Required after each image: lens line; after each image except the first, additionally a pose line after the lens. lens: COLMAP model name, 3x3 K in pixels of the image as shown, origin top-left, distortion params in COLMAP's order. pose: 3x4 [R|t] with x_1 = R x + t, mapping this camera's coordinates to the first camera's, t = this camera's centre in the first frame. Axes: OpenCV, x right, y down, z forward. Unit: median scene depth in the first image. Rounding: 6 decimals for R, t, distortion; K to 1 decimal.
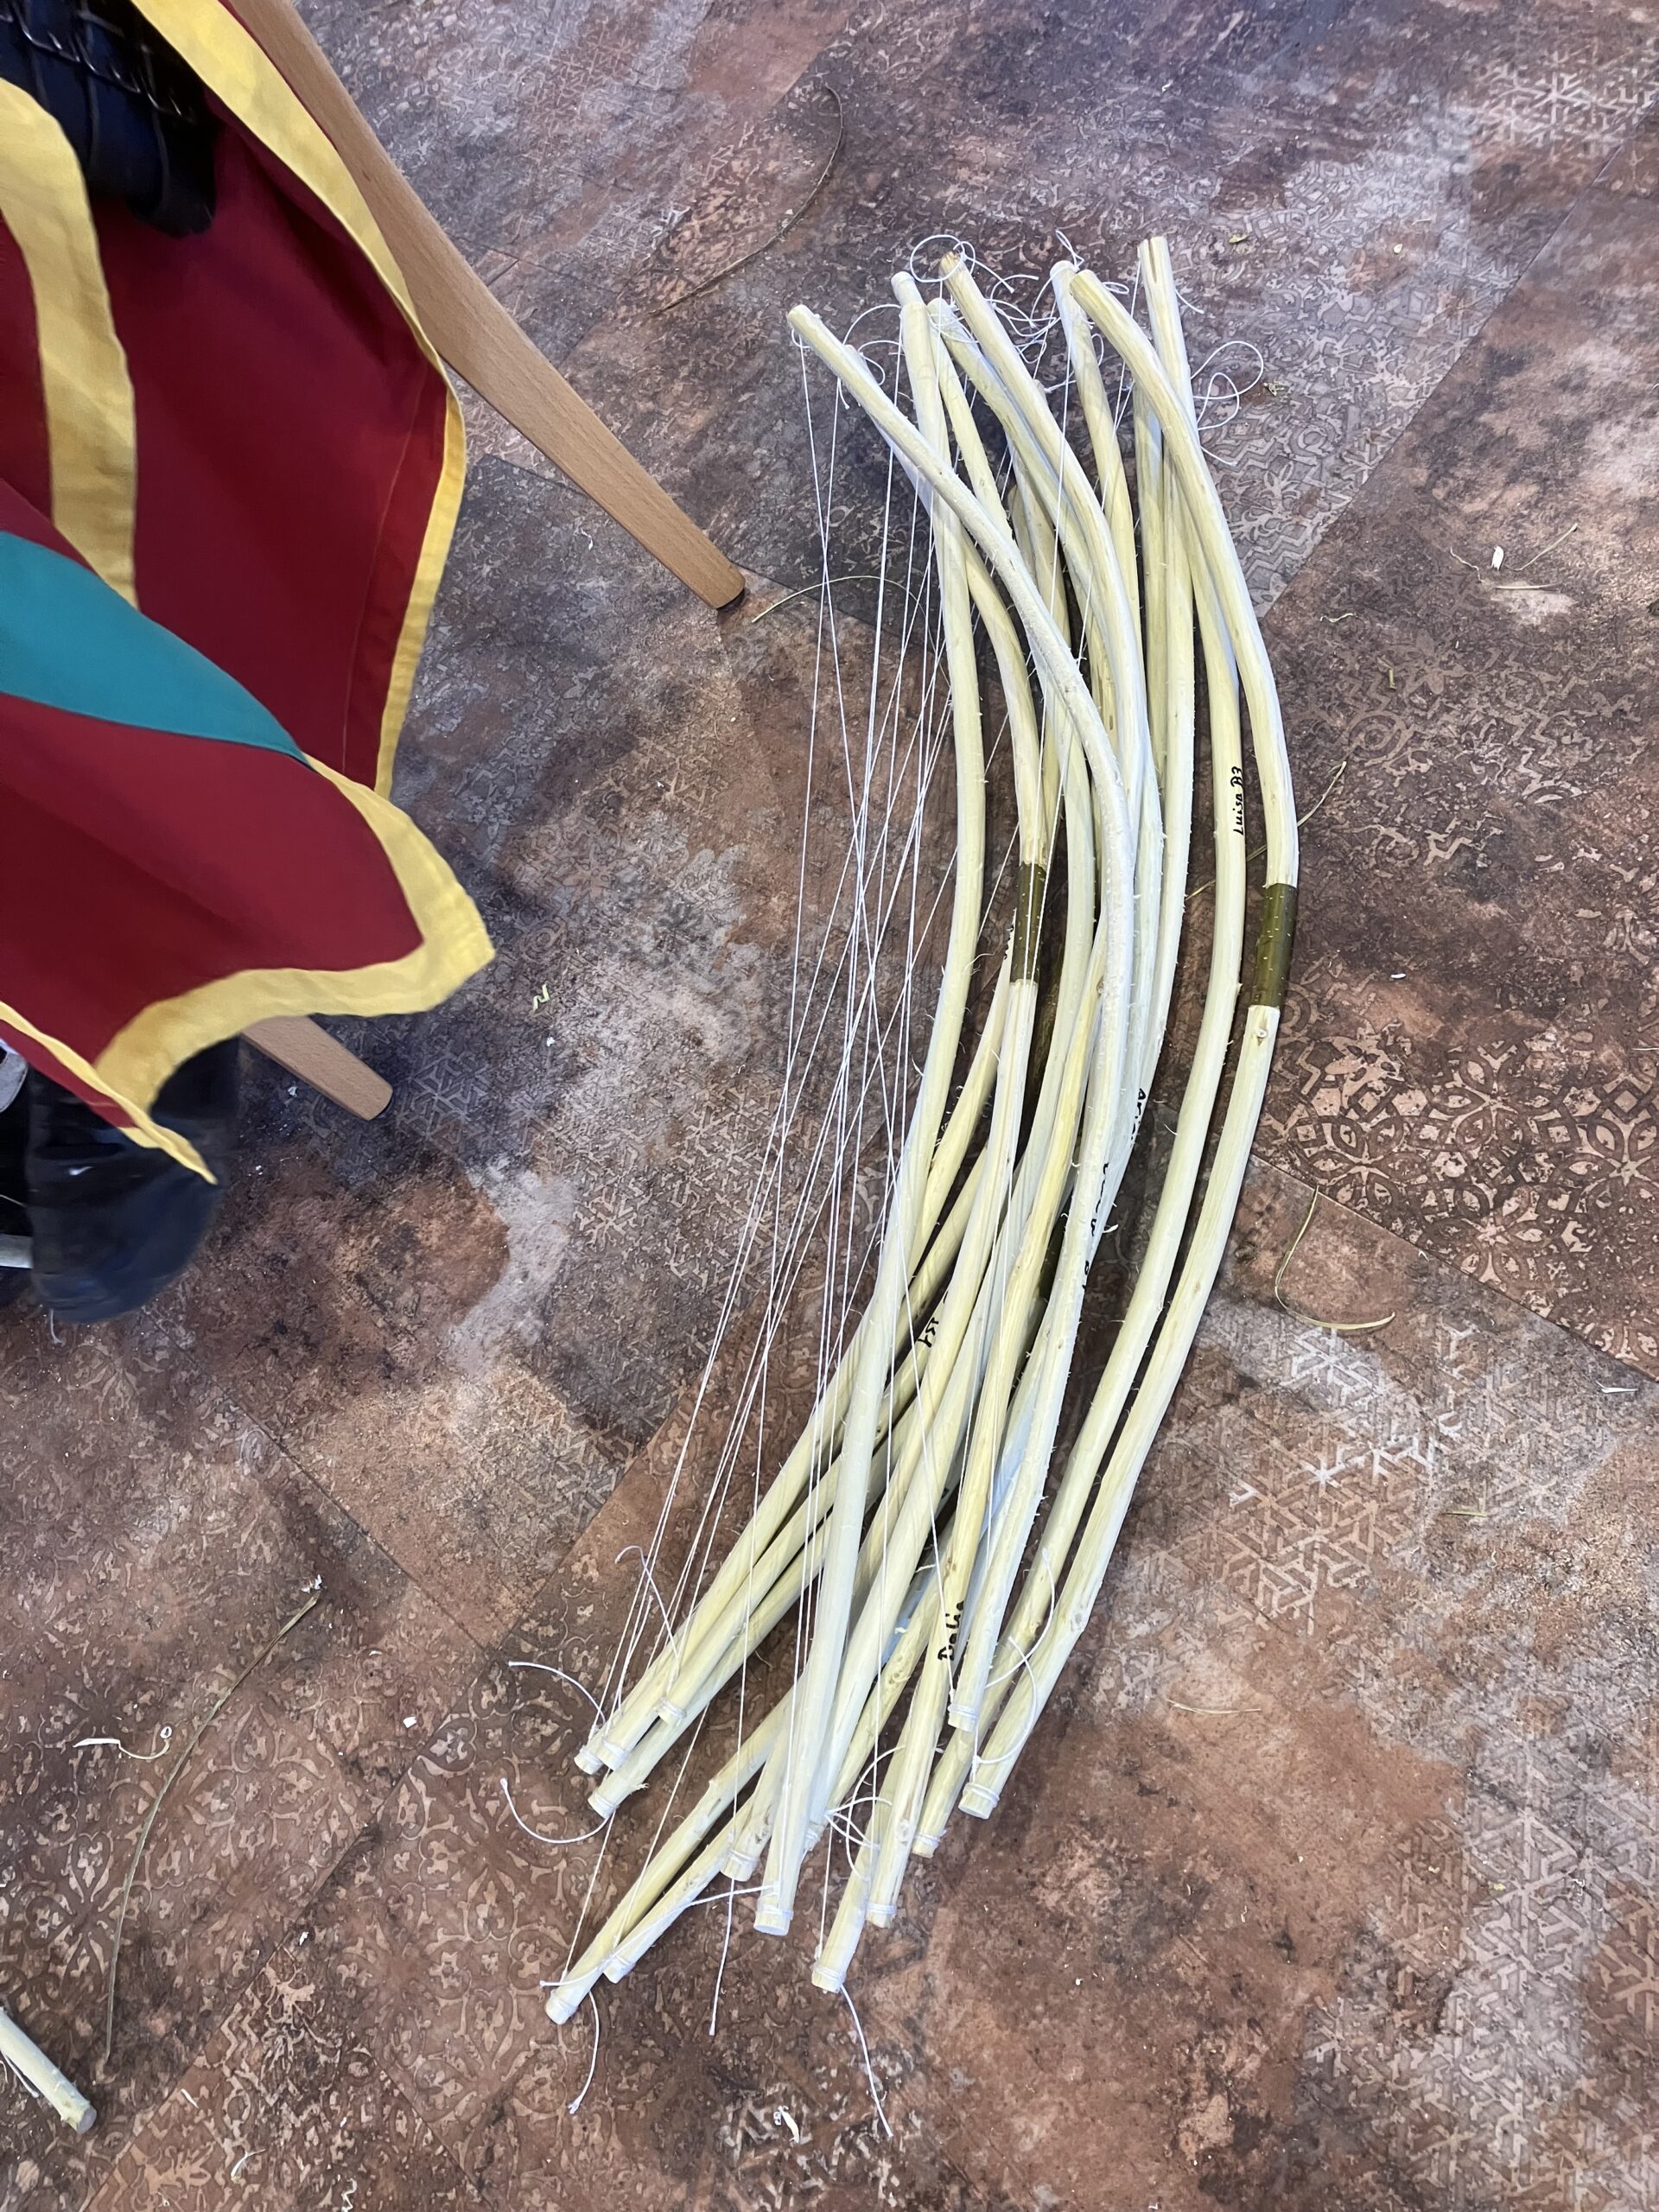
lens RADIAL K [[1770.3, 0, 839.3], [0, 1770.3, 1111.2], [0, 0, 1]] dist [0.023165, -0.018871]
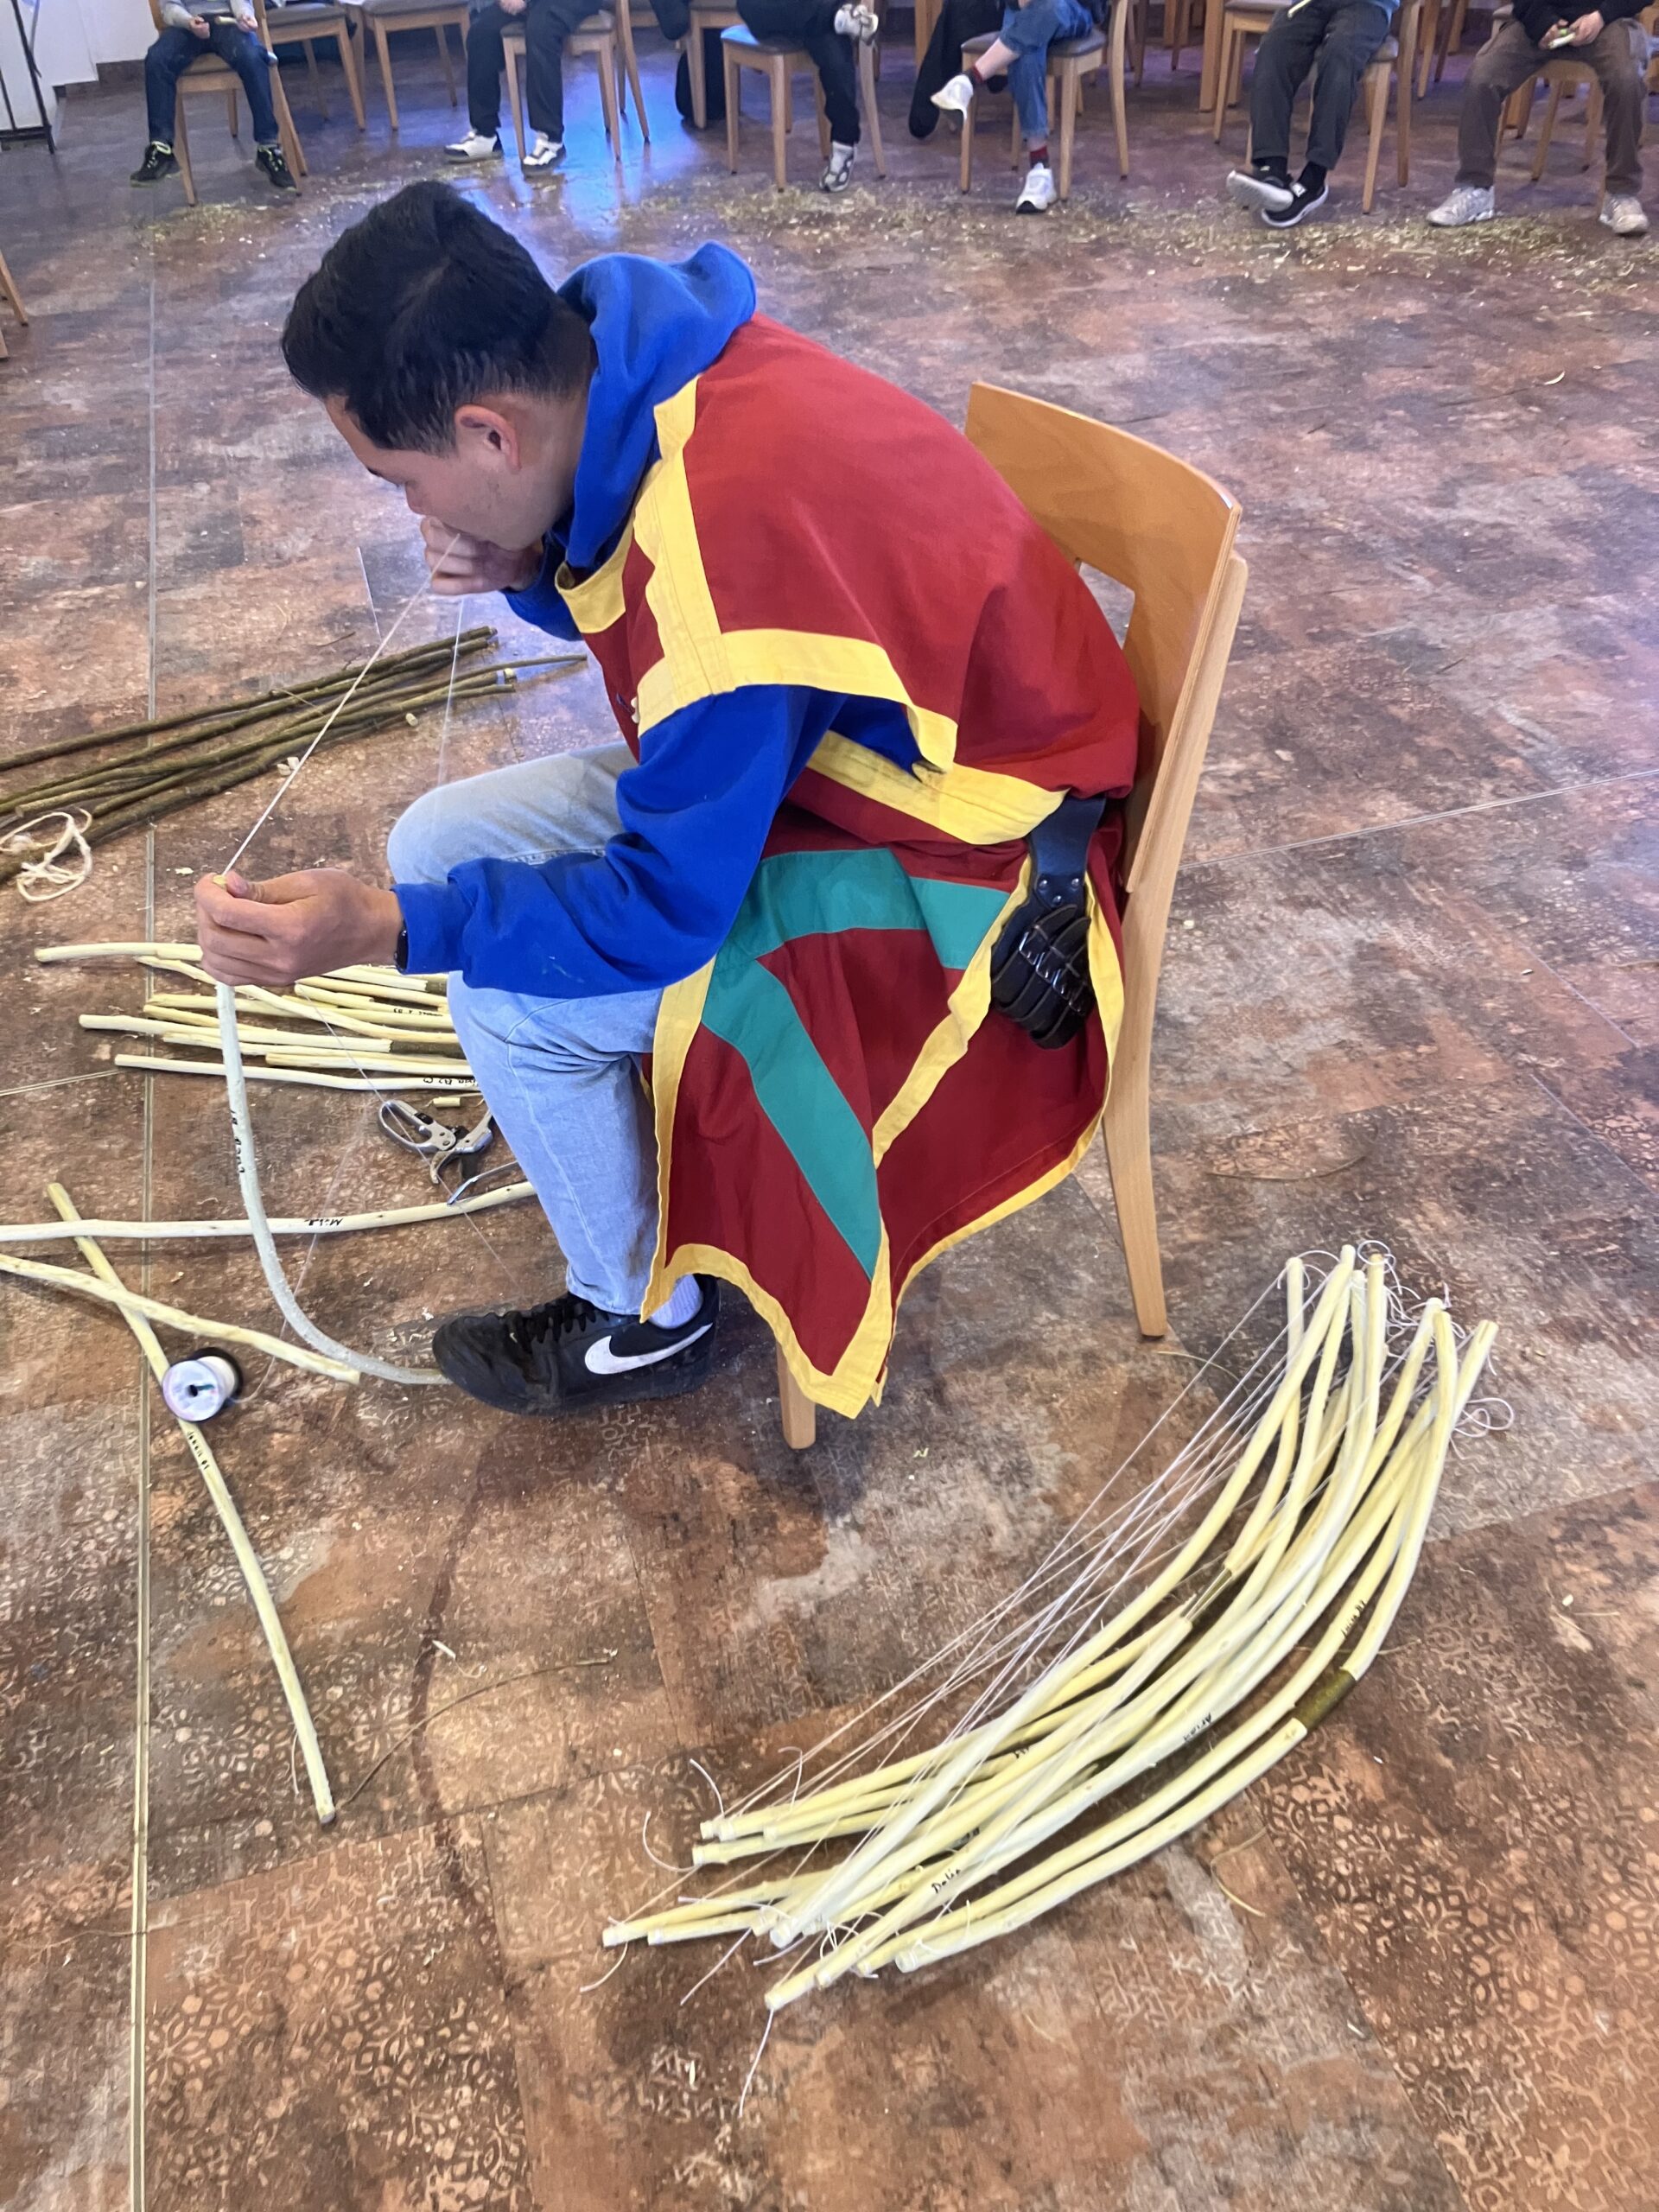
lens RADIAL K [[1770.3, 0, 821.4], [0, 1770.3, 1107.3], [0, 0, 1]] dist [0.023165, -0.018871]
pose [[0.787297, 0.570121, -0.234786, -0.048143], [-0.616420, 0.736284, -0.279126, 0.246100], [0.013733, 0.364482, 0.931109, -0.733262]]
